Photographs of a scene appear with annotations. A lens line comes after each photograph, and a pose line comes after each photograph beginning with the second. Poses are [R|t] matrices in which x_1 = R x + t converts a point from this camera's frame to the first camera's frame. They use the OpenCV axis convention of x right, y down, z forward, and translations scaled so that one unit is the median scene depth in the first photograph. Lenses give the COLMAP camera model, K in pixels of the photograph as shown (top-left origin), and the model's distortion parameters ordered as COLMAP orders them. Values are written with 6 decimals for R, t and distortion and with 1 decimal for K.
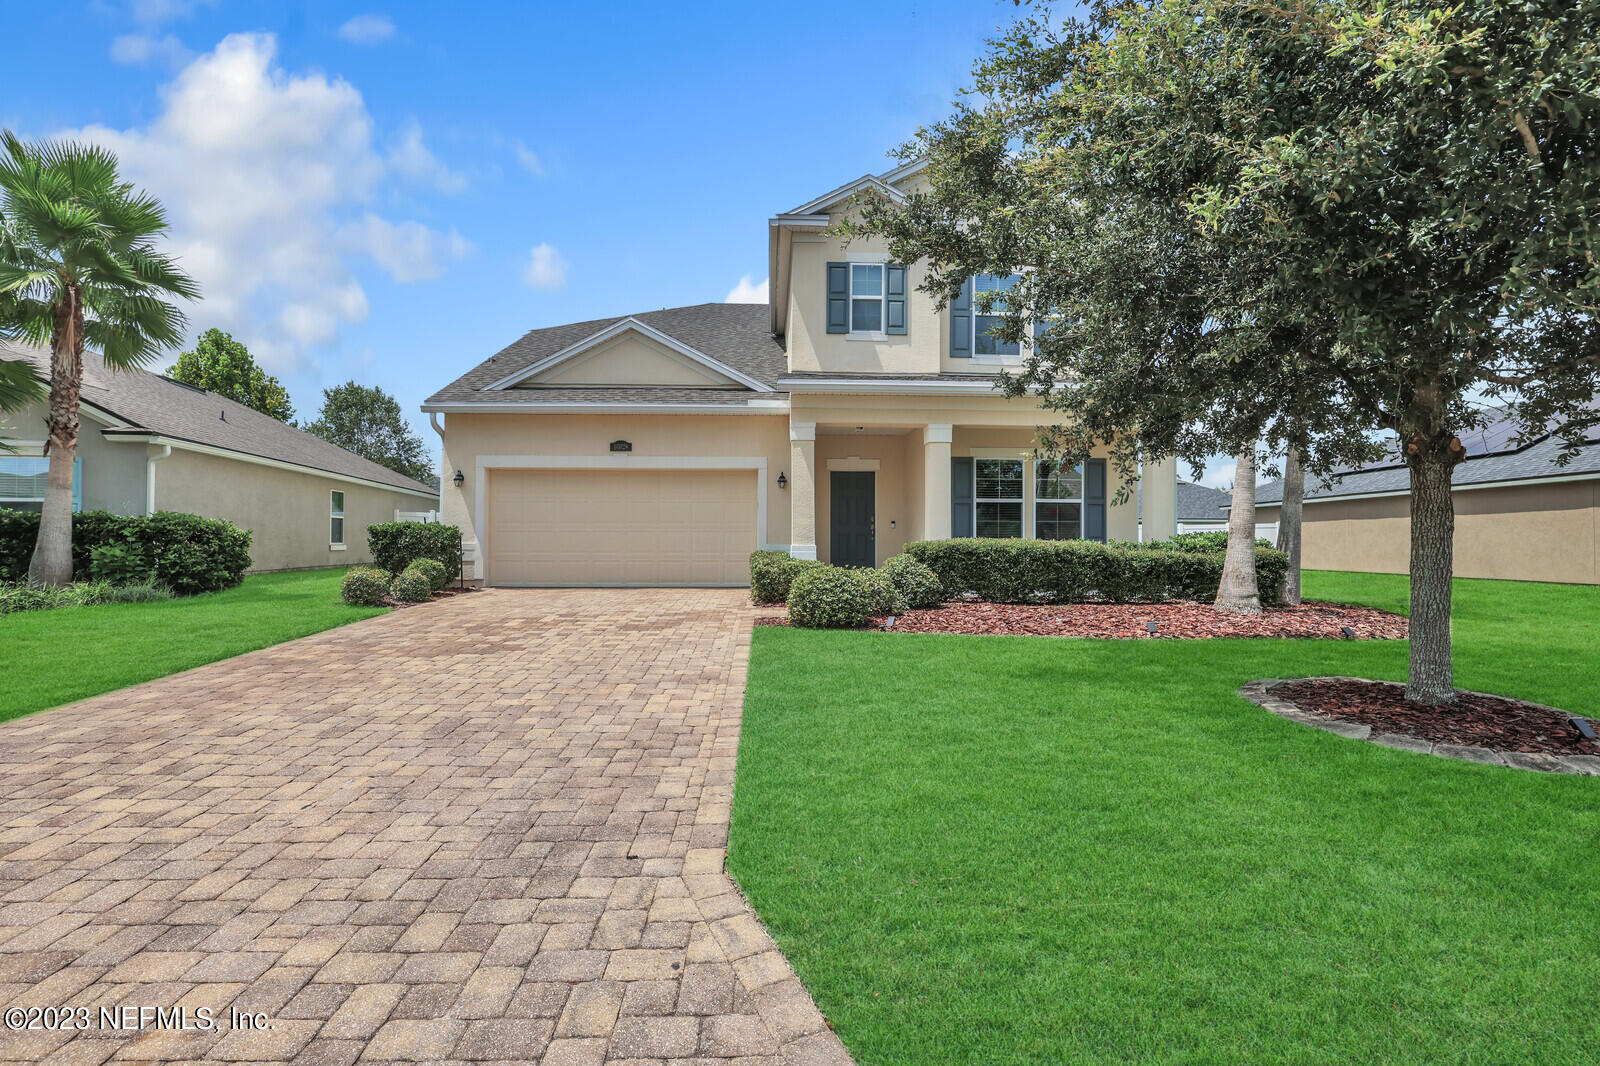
lens RADIAL K [[743.0, 0, 785.8], [0, 743.0, 575.8], [0, 0, 1]] dist [-0.020166, -0.000005]
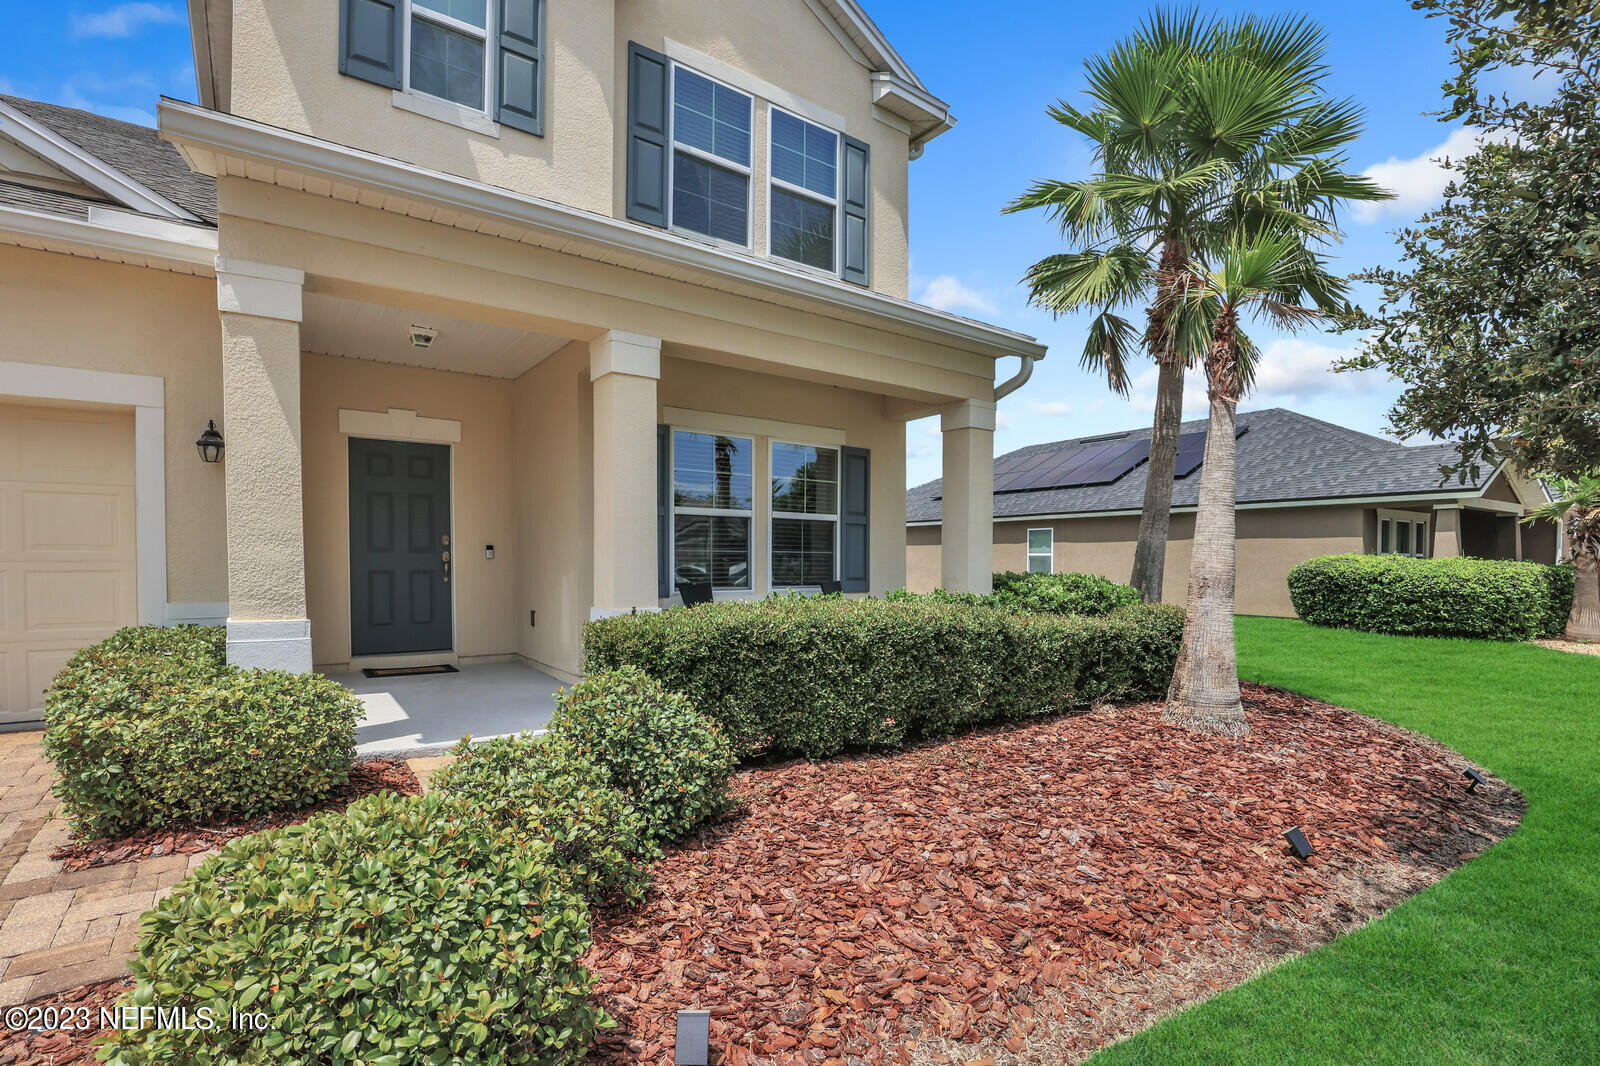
lens RADIAL K [[743.0, 0, 785.8], [0, 743.0, 575.8], [0, 0, 1]] dist [-0.020166, -0.000005]
pose [[0.823826, -0.012037, 0.566715, 0.029348], [0.021056, 0.999734, -0.009375, -0.054376], [-0.566451, 0.019656, 0.823861, 0.580500]]
